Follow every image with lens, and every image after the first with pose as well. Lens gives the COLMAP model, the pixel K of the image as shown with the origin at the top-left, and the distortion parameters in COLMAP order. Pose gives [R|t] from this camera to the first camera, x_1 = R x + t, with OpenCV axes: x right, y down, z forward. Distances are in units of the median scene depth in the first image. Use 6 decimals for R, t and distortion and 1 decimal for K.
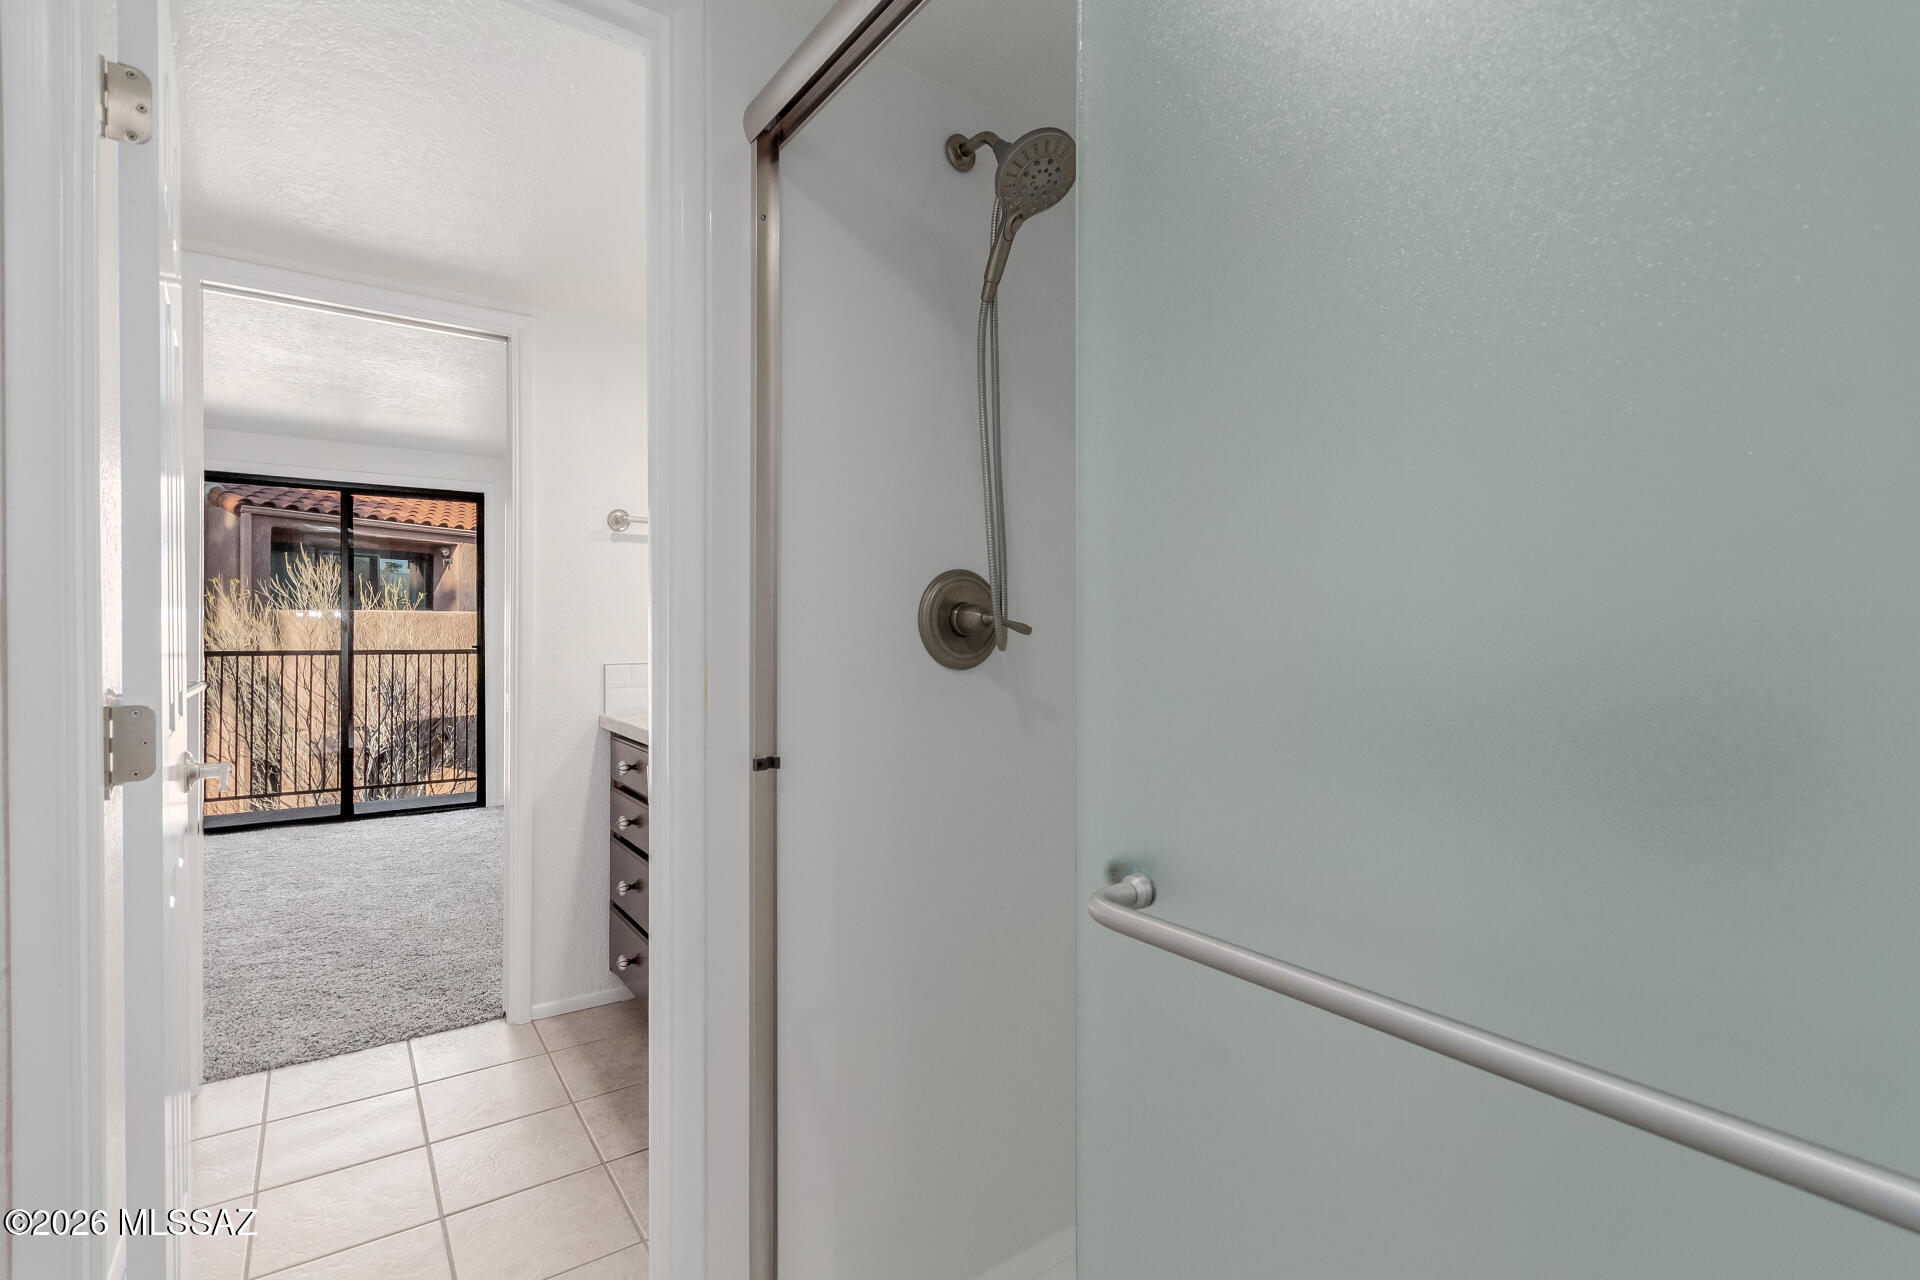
lens RADIAL K [[895.5, 0, 960.0], [0, 895.5, 640.0], [0, 0, 1]] dist [0.045401, 0.000053]
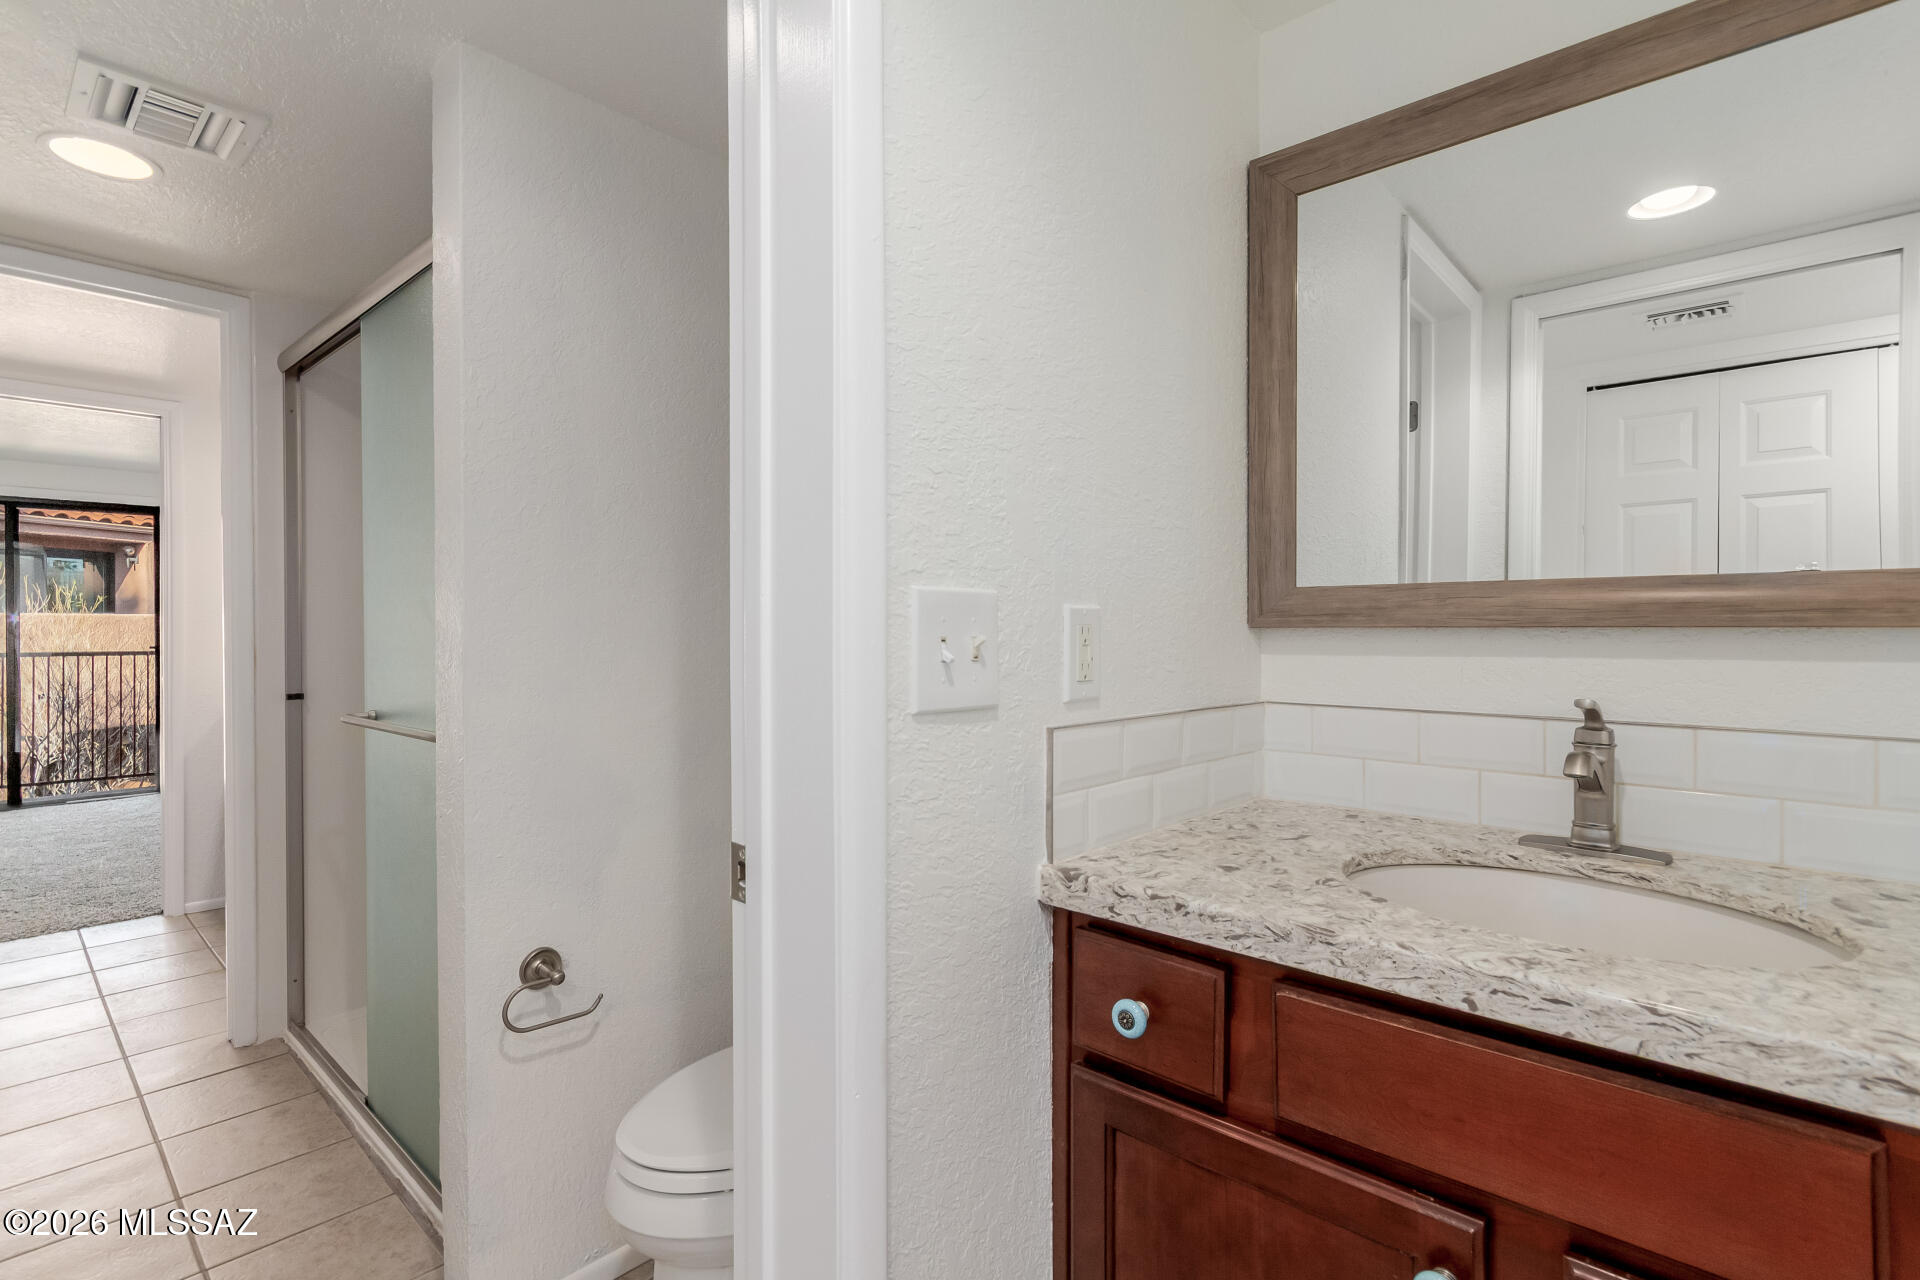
lens RADIAL K [[896.6, 0, 974.9], [0, 896.6, 629.3], [0, 0, 1]] dist [0.004027, 0.001071]
pose [[0.973108, -0.010138, 0.230127, 0.151316], [0.012438, 0.999886, -0.008549, 0.006245], [-0.230014, 0.011182, 0.973123, -0.237915]]
